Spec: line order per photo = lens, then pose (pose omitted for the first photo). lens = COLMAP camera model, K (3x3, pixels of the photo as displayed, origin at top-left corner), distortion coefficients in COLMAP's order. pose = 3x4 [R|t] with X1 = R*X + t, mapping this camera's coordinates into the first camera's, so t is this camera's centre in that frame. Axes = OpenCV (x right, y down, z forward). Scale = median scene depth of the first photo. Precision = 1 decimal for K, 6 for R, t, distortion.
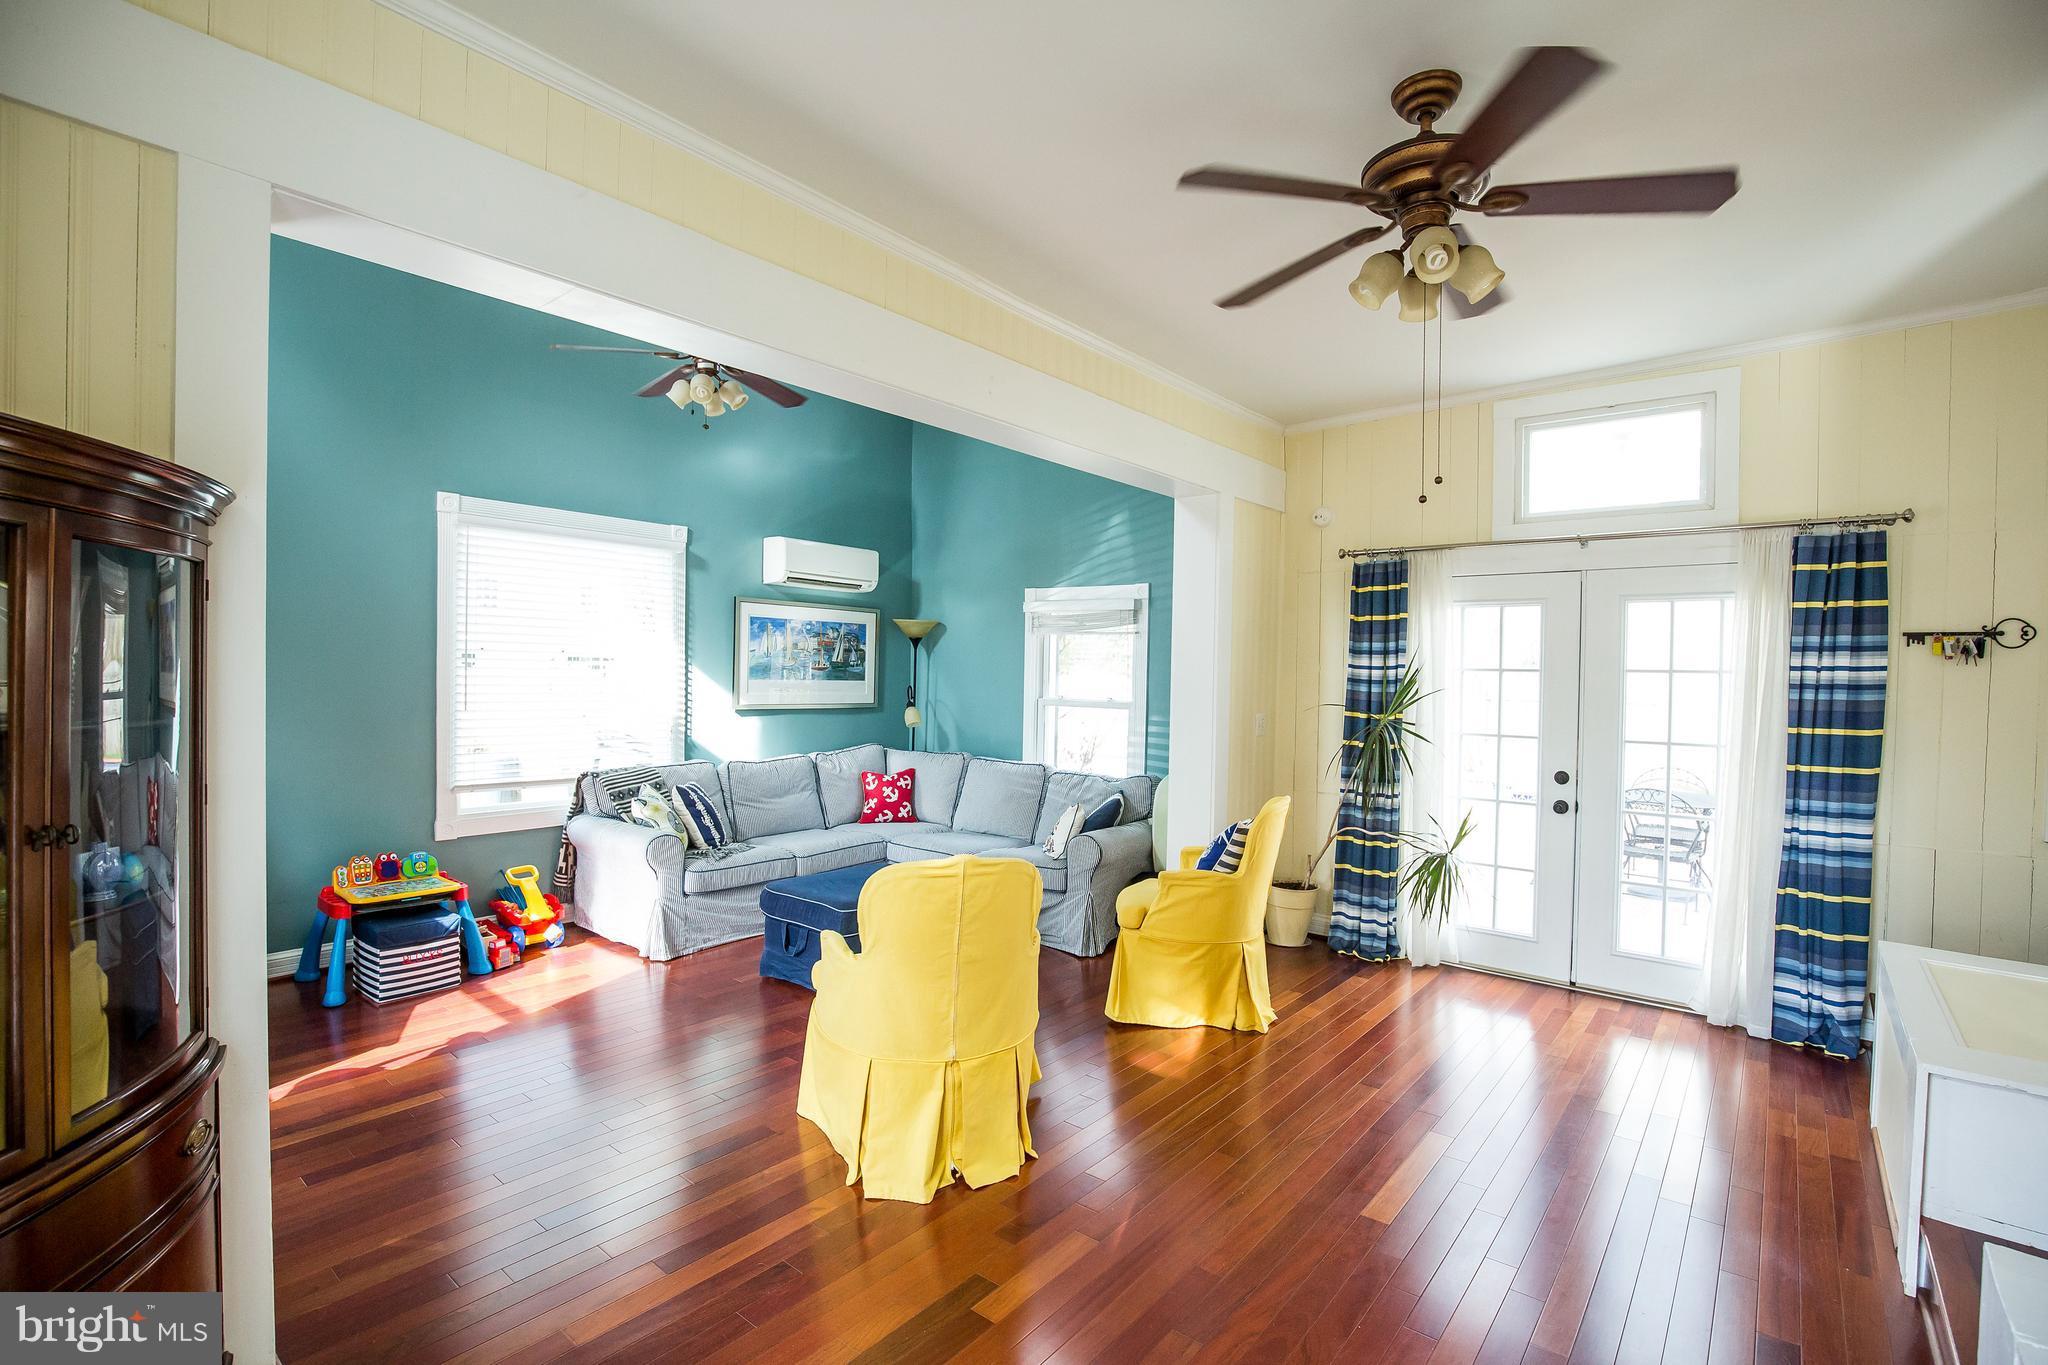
lens RADIAL K [[936.6, 0, 1024.6], [0, 936.6, 684.3], [0, 0, 1]] dist [-0.025195, 0.003350]
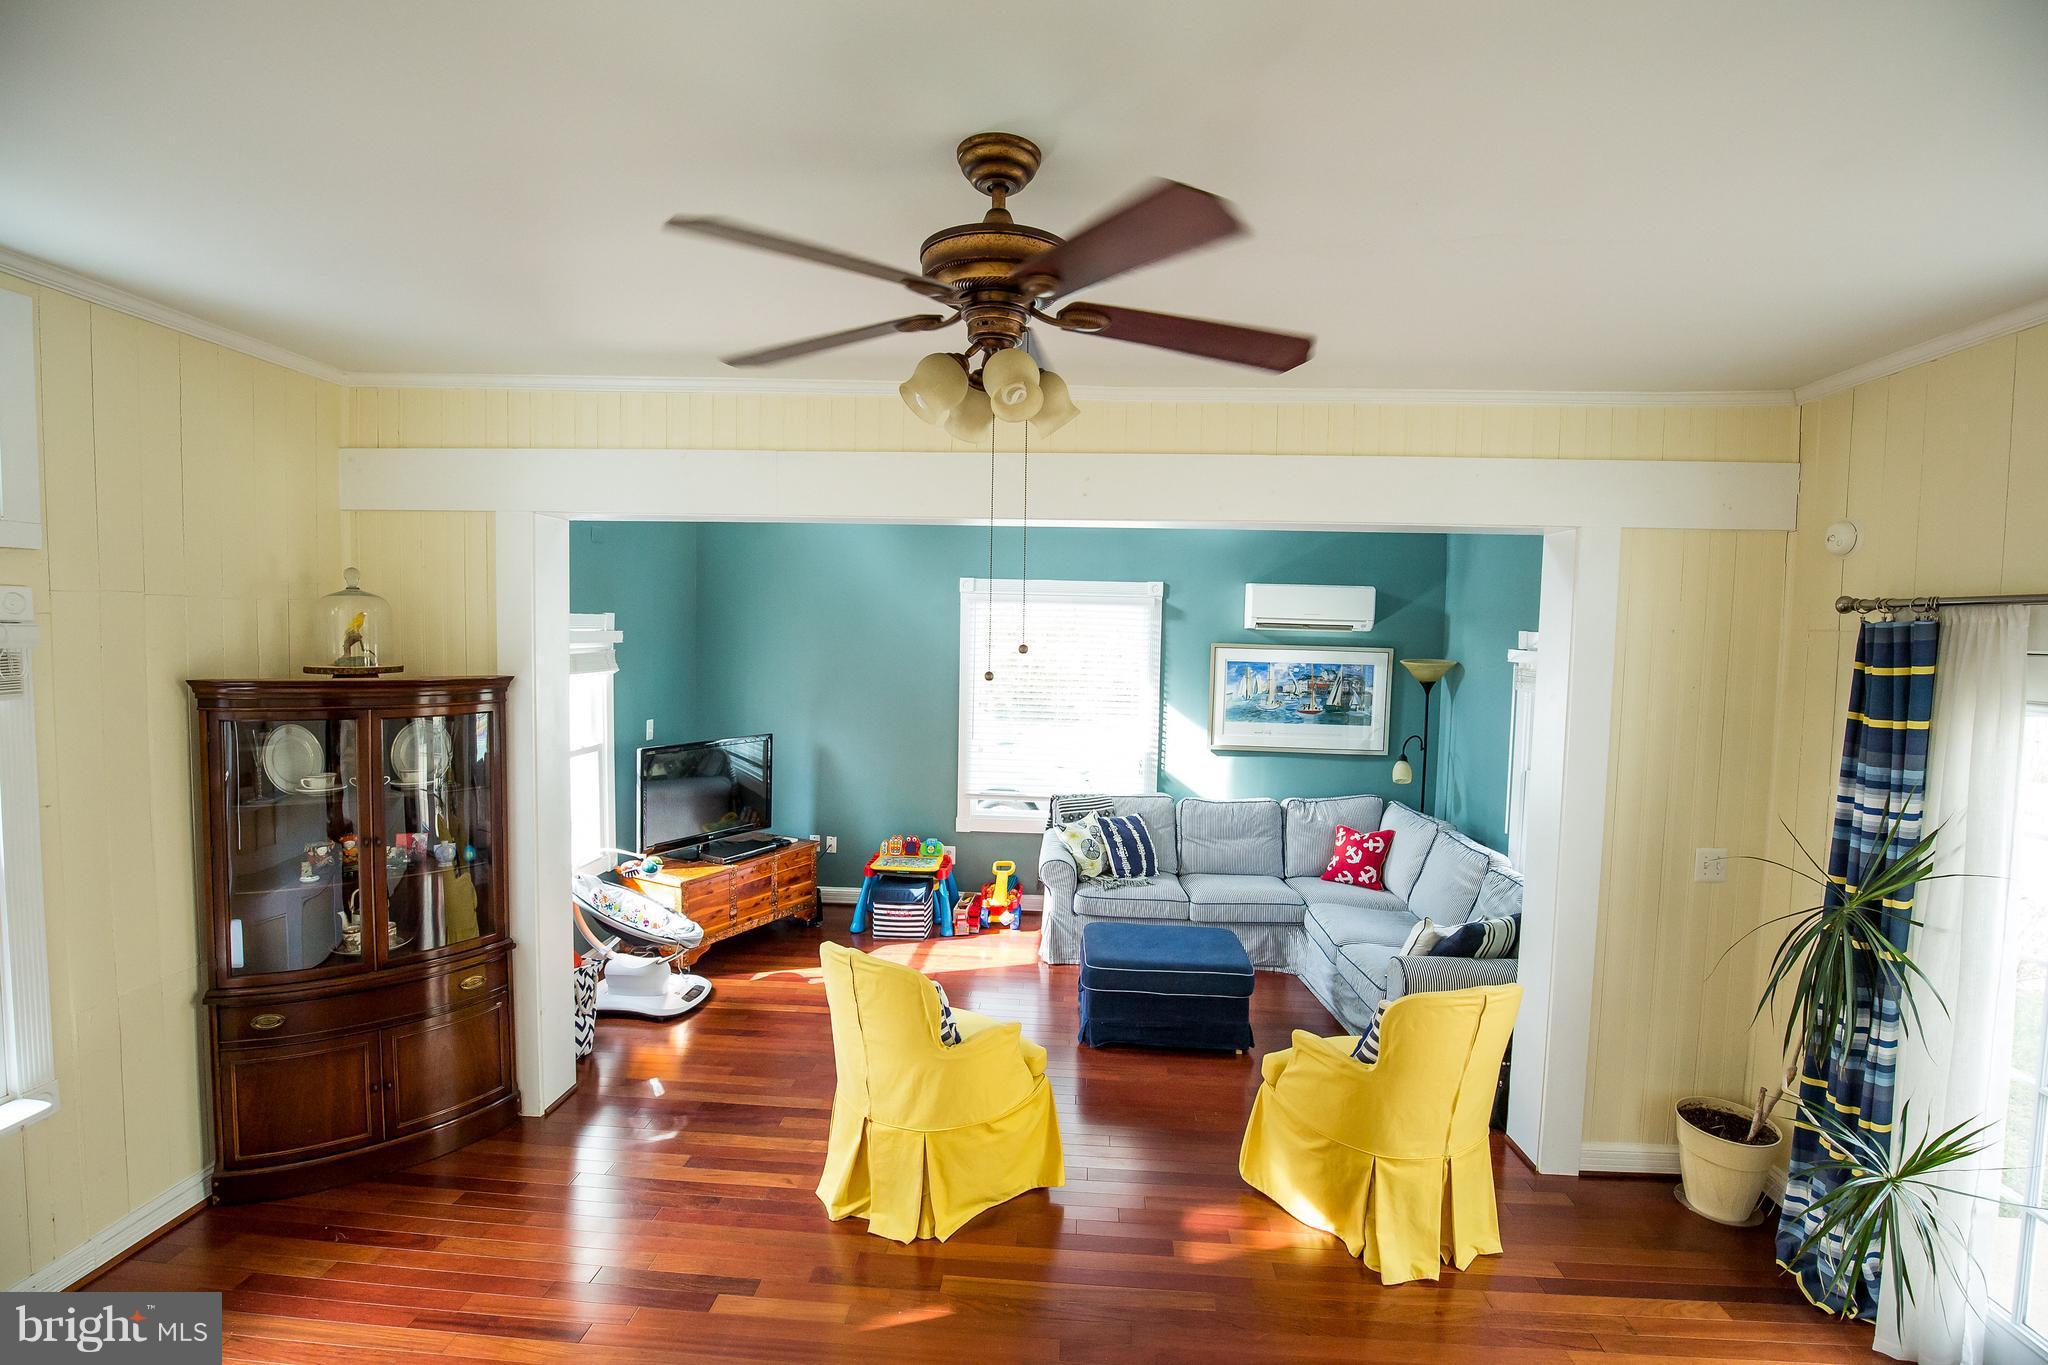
lens RADIAL K [[936.6, 0, 1026.2], [0, 936.6, 679.8], [0, 0, 1]] dist [-0.025195, 0.003350]
pose [[0.588402, 0.042950, -0.807427, 0.439081], [-0.022466, 0.999071, 0.036772, -0.089330], [0.808256, -0.003497, 0.588821, 0.214153]]
